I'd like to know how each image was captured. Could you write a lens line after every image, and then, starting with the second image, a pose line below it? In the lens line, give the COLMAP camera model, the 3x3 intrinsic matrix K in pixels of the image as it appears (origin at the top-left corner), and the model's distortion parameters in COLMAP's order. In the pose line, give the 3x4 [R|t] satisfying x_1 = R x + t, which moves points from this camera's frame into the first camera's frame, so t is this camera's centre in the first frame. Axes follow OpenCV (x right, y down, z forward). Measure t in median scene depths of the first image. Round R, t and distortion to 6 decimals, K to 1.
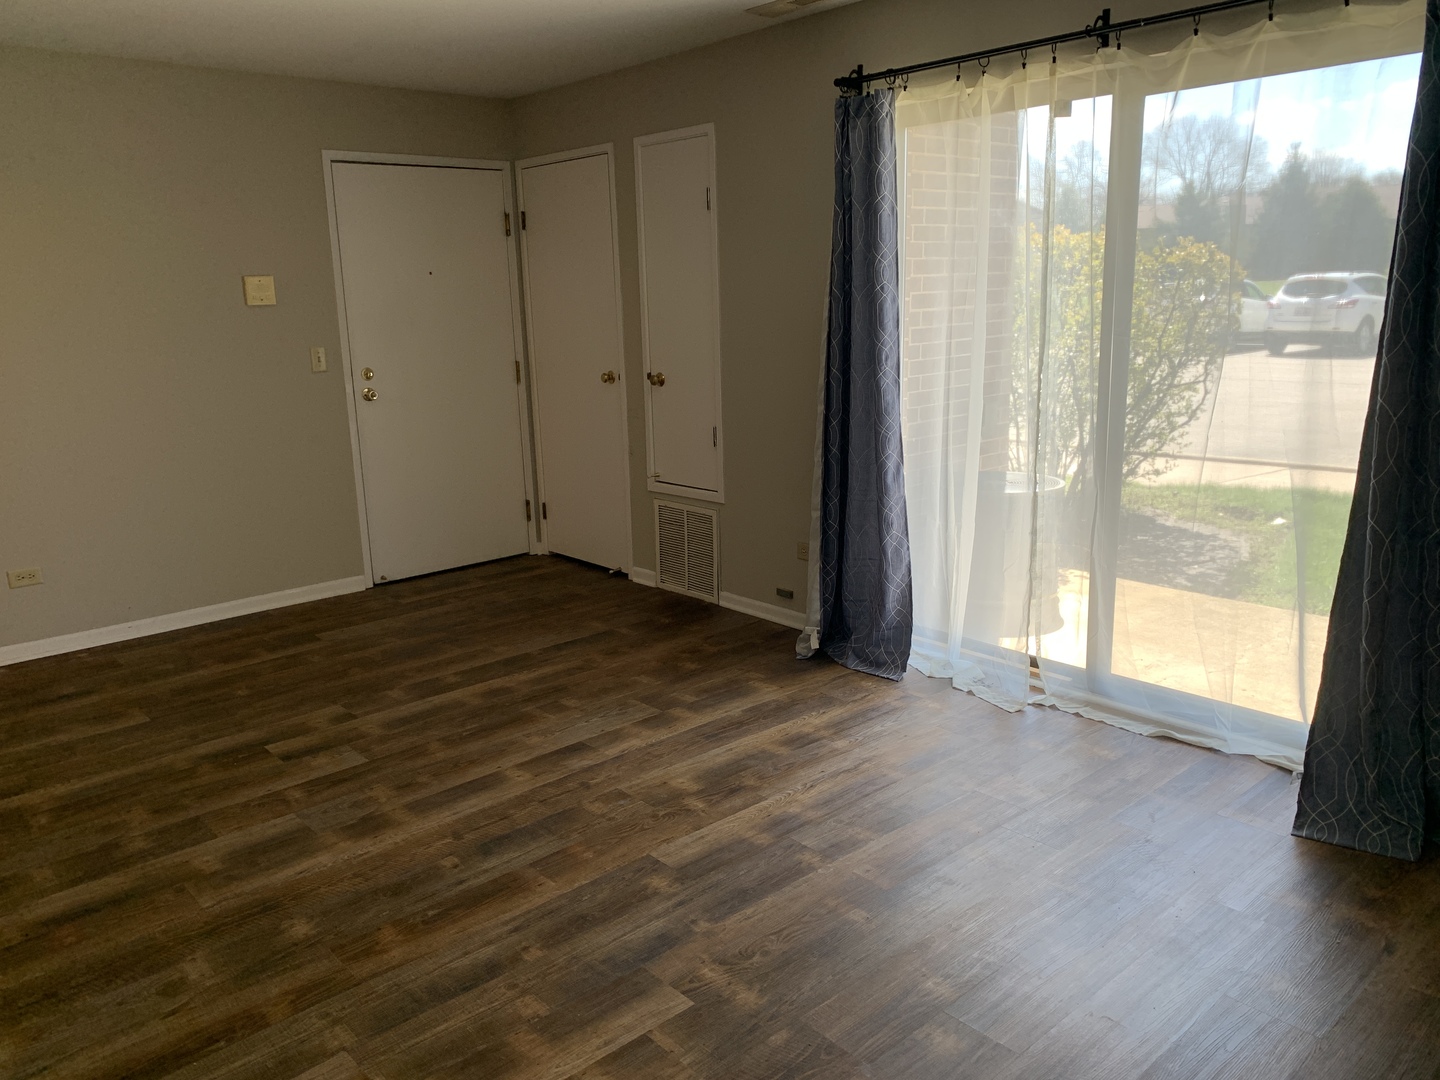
lens RADIAL K [[1094.1, 0, 724.5], [0, 1094.1, 547.0], [0, 0, 1]] dist [0.024775, -0.012962]
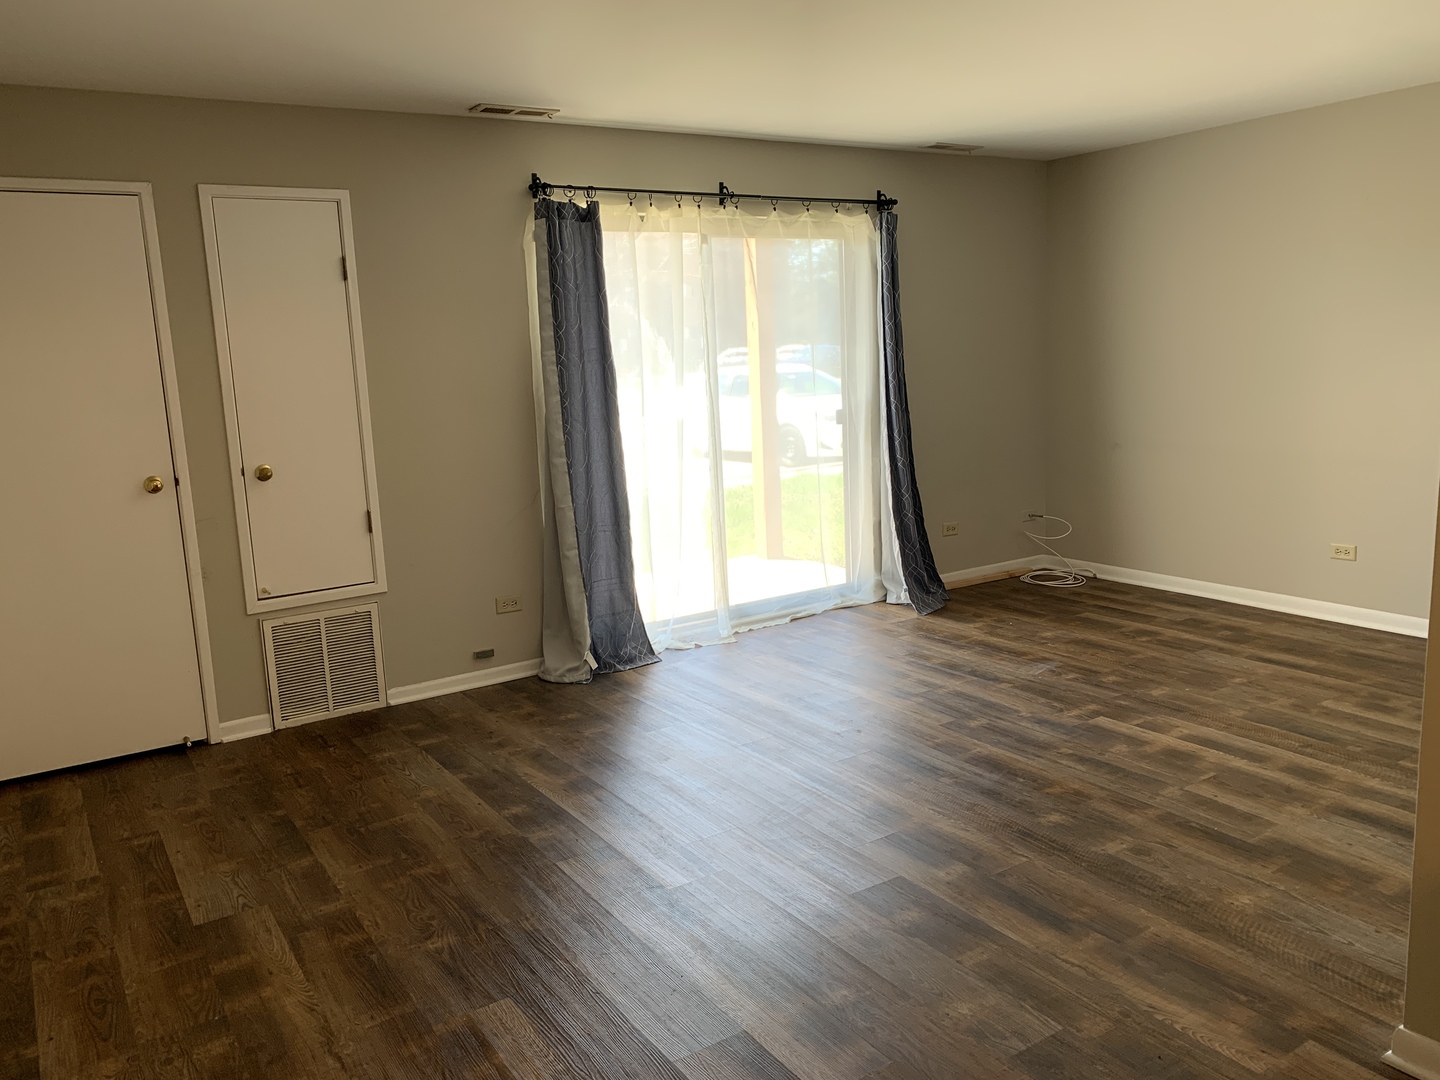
lens RADIAL K [[1094.1, 0, 722.9], [0, 1094.1, 531.8], [0, 0, 1]] dist [0.024775, -0.012962]
pose [[0.154815, -0.144840, 0.977268, -0.967345], [0.269659, 0.957829, 0.099241, -0.117469], [-0.950430, 0.248165, 0.187344, 0.616156]]
